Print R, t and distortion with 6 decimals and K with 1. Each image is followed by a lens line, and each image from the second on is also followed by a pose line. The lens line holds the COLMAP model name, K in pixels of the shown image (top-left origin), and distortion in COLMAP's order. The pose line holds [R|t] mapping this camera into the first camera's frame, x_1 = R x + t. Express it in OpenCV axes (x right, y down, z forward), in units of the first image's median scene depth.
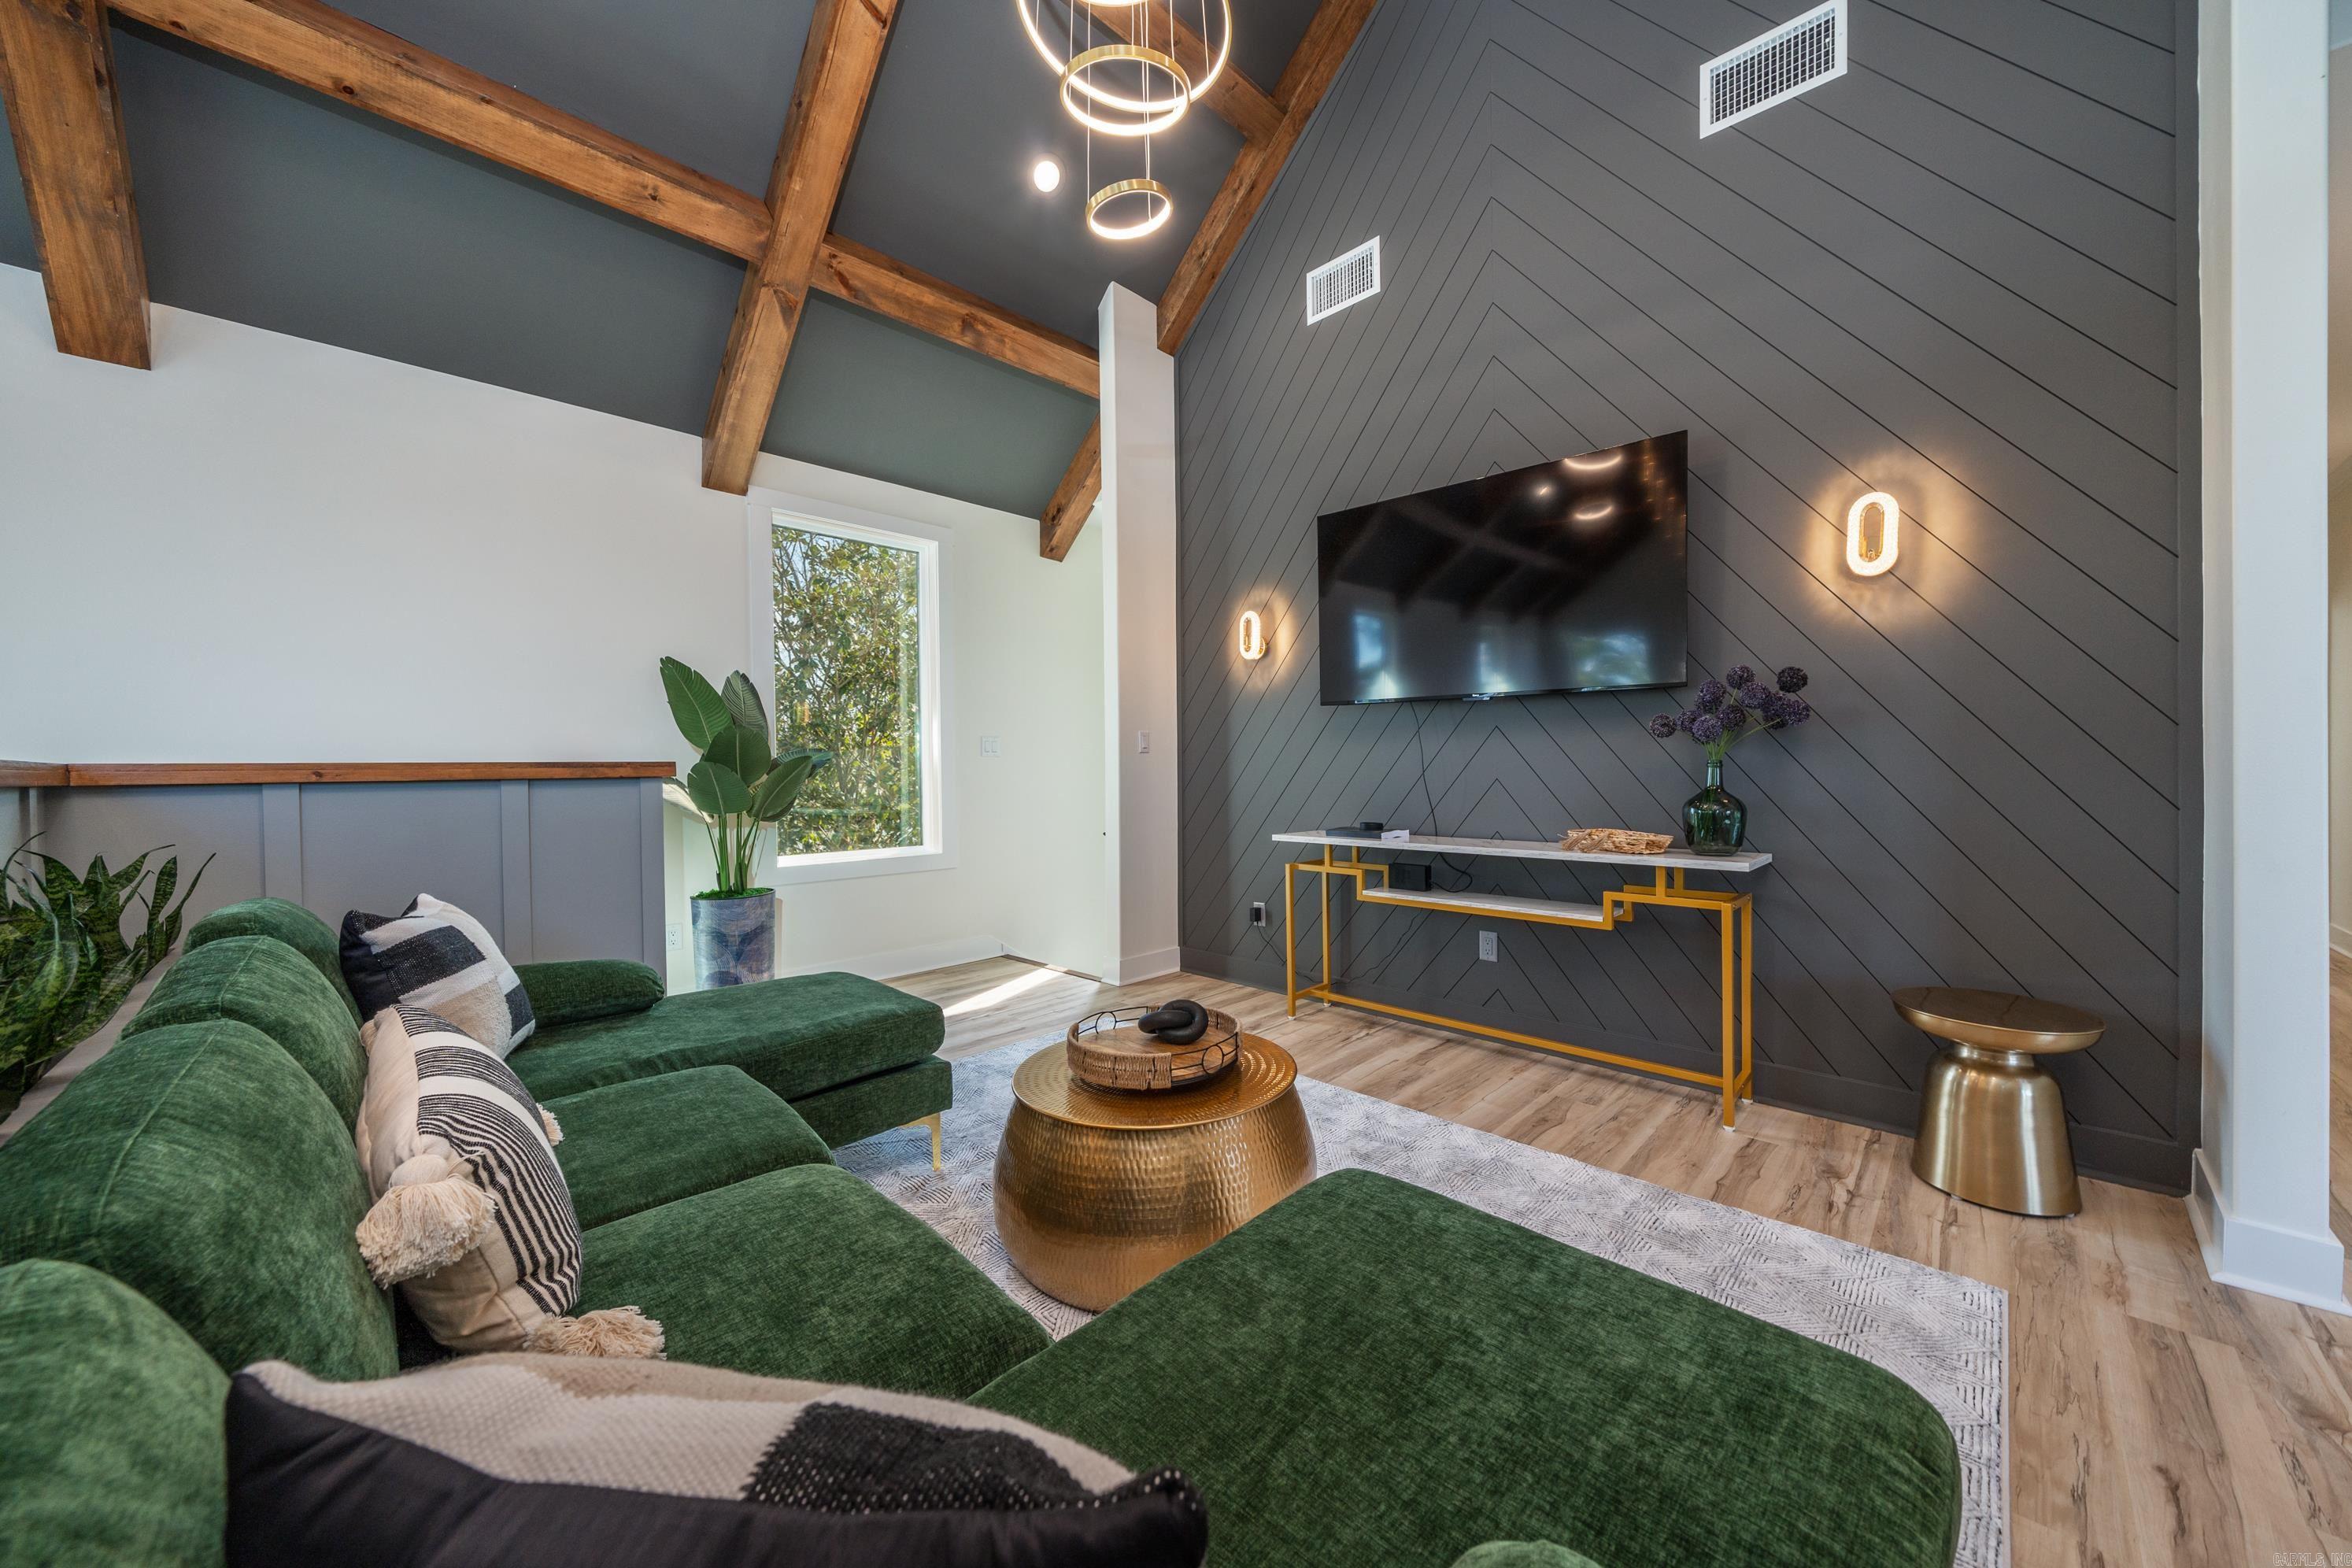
lens RADIAL K [[847.0, 0, 1177.4], [0, 847.0, 767.7], [0, 0, 1]] dist [0.001957, 0.000183]
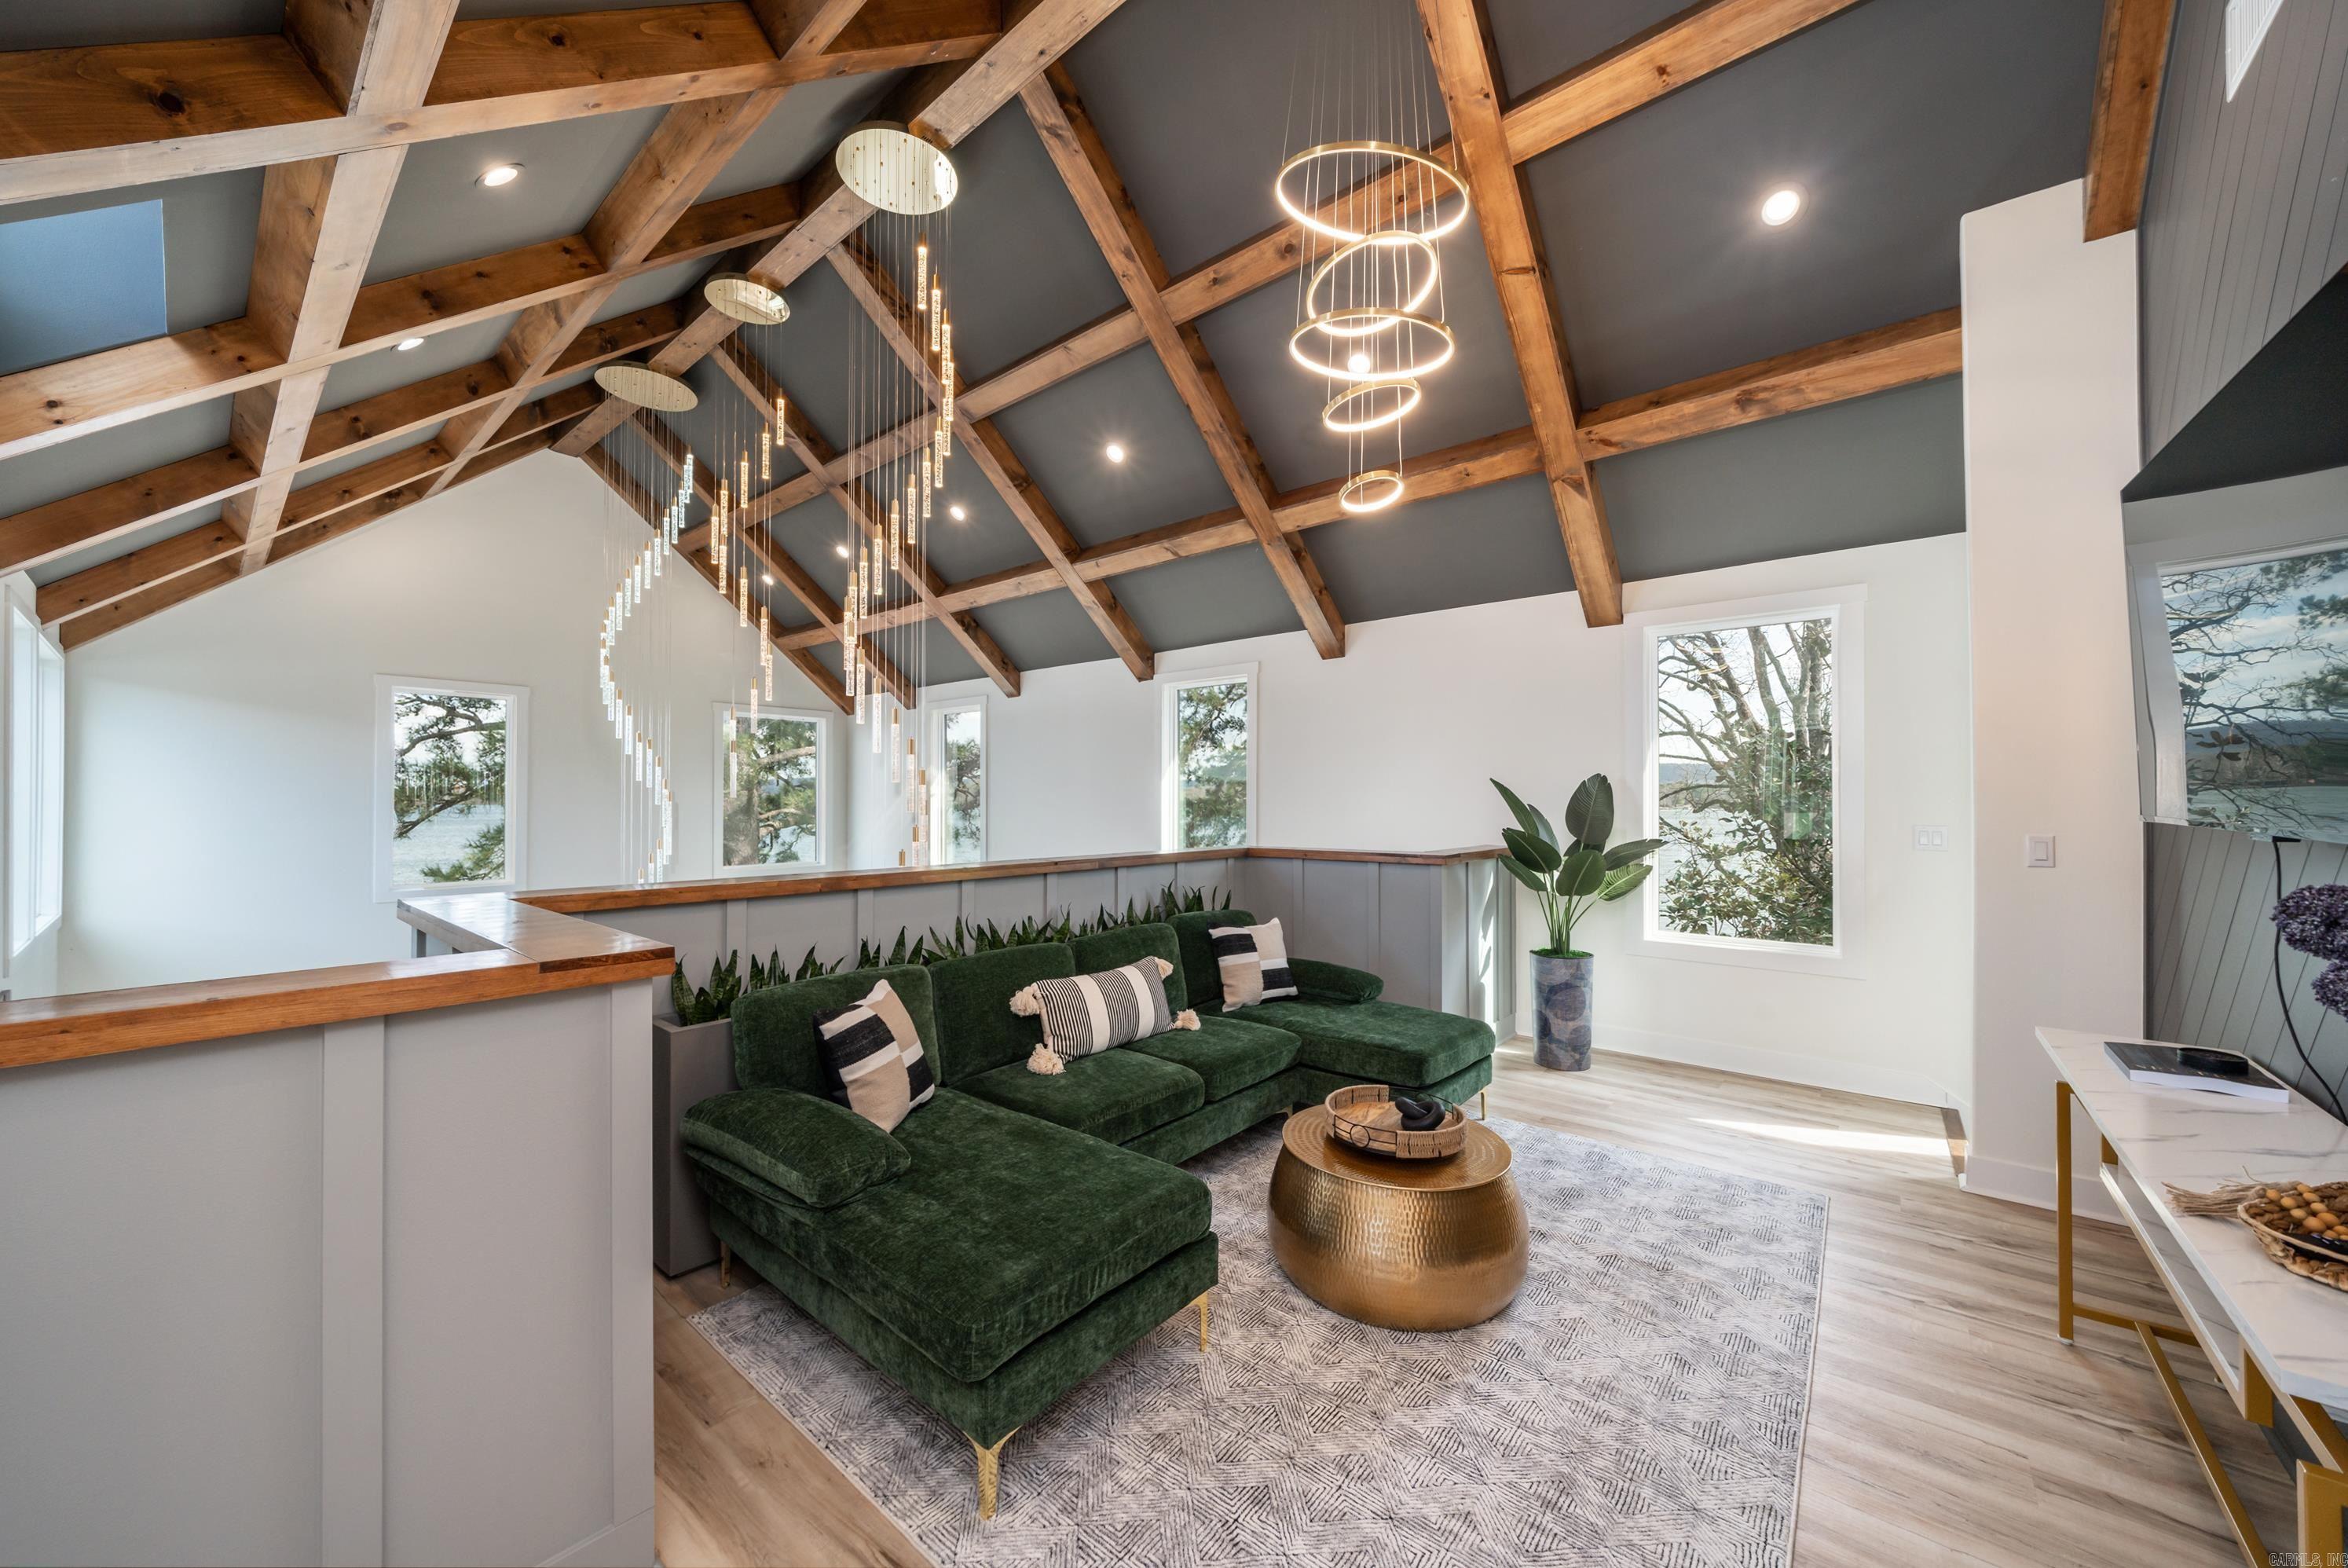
lens RADIAL K [[806.3, 0, 1170.9], [0, 806.3, 786.9], [0, 0, 1]] dist [-0.005730, 0.000072]
pose [[0.061597, 0.001924, -0.998099, 0.658413], [0.005264, 0.999984, 0.002252, -0.108601], [0.998087, -0.005393, 0.061586, 0.331466]]
